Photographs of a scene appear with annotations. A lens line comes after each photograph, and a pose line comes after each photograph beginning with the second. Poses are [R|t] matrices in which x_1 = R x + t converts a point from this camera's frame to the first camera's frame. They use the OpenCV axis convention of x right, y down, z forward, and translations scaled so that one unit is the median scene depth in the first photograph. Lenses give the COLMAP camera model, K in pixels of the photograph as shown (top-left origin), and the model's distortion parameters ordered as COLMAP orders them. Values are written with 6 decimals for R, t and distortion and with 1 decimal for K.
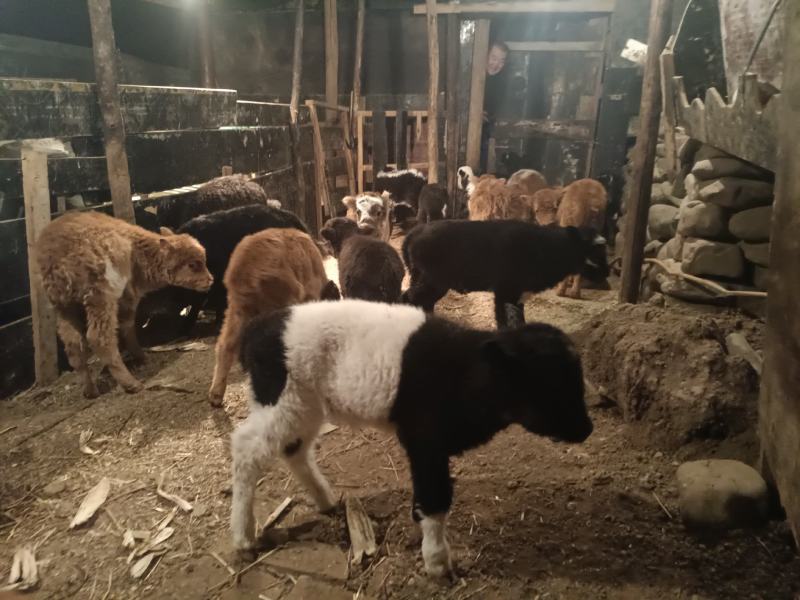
lens RADIAL K [[599.3, 0, 405.5], [0, 599.3, 297.5], [0, 0, 1]] dist [0.048235, -0.051777]
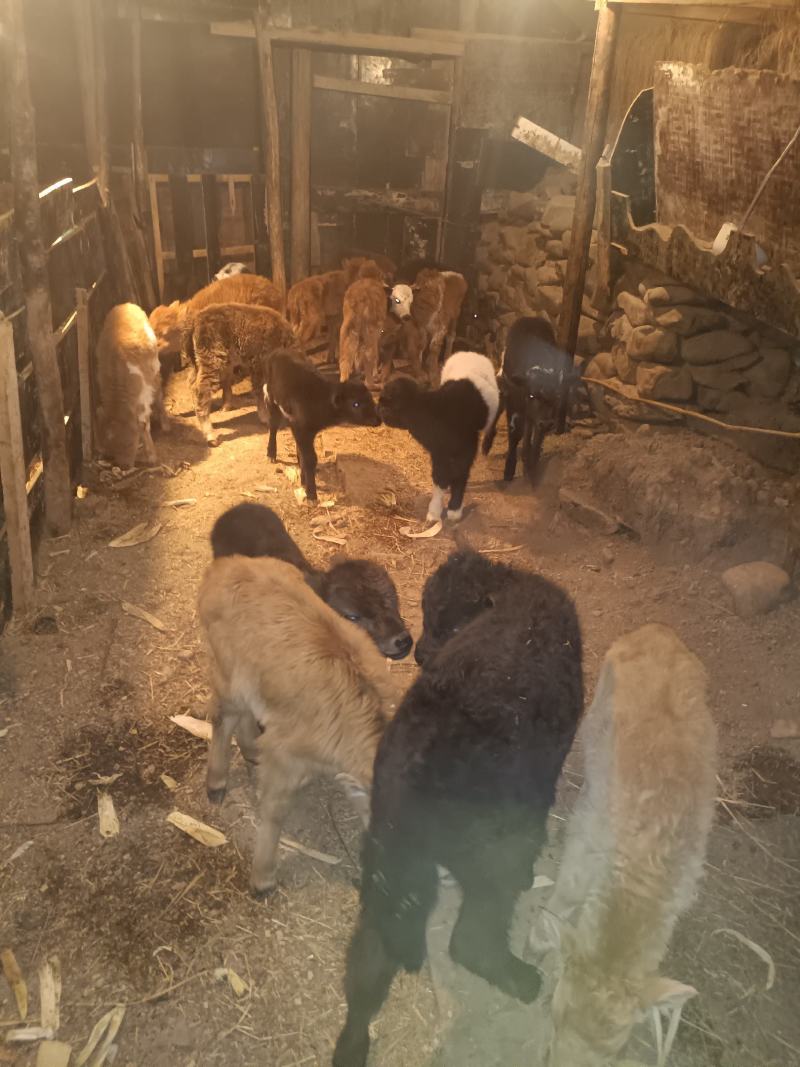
lens RADIAL K [[799.4, 0, 408.3], [0, 799.4, 544.6], [0, 0, 1]] dist [0.048235, -0.051777]
pose [[0.913557, -0.158691, 0.374474, -0.450001], [0.081726, 0.973584, 0.213201, -0.113216], [-0.398415, -0.164167, 0.902394, -0.148371]]
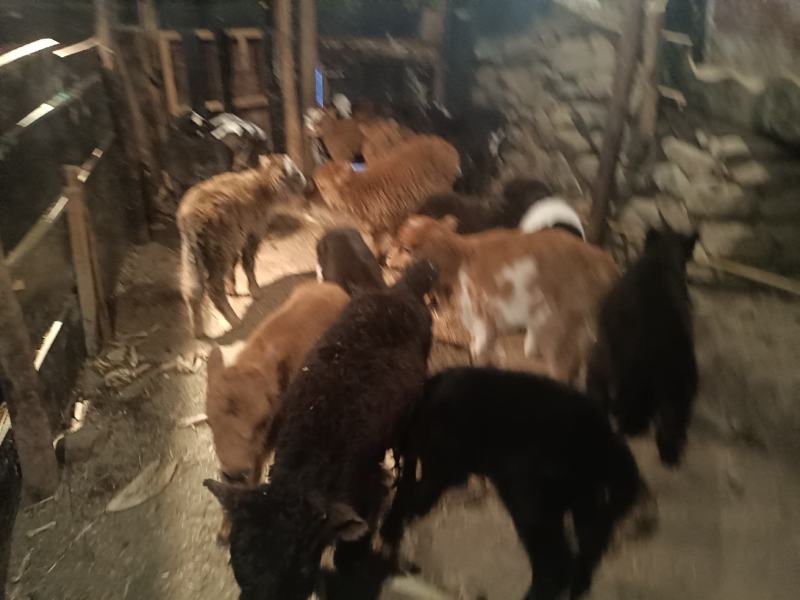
lens RADIAL K [[599.3, 0, 414.0], [0, 599.3, 293.1], [0, 0, 1]] dist [0.048235, -0.051777]
pose [[0.885298, -0.199513, 0.420050, -0.349717], [0.122311, 0.971384, 0.203601, -0.222962], [-0.448651, -0.128871, 0.884367, 0.322509]]
